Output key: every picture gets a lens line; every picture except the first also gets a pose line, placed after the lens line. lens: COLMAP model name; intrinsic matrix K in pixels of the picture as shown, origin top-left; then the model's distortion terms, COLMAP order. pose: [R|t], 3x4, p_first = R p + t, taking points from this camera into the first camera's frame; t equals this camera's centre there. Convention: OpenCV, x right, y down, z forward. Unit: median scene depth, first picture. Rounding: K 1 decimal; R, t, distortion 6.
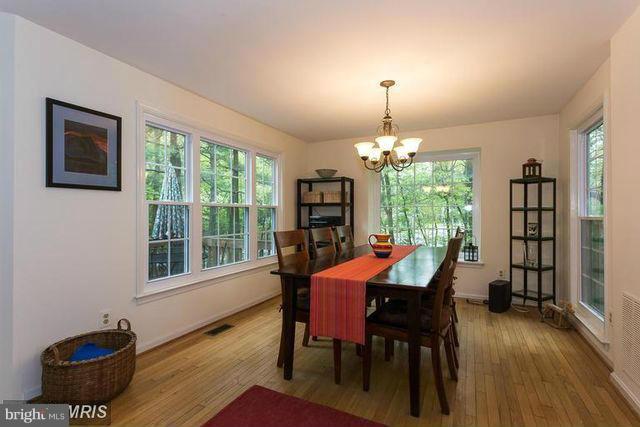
lens RADIAL K [[307.9, 0, 319.7], [0, 307.9, 214.1], [0, 0, 1]] dist [-0.000549, -0.000302]
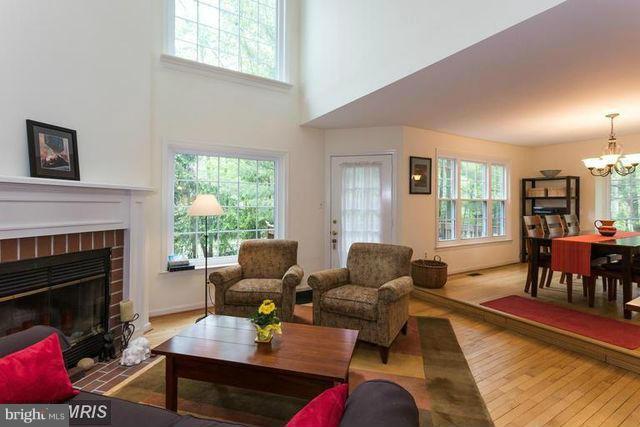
lens RADIAL K [[307.9, 0, 311.6], [0, 307.9, 204.9], [0, 0, 1]] dist [-0.000549, -0.000302]
pose [[0.828241, 0.002347, -0.560367, -0.087441], [-0.001815, 0.999997, 0.001506, -0.003374], [0.560369, -0.000230, 0.828243, -0.622108]]
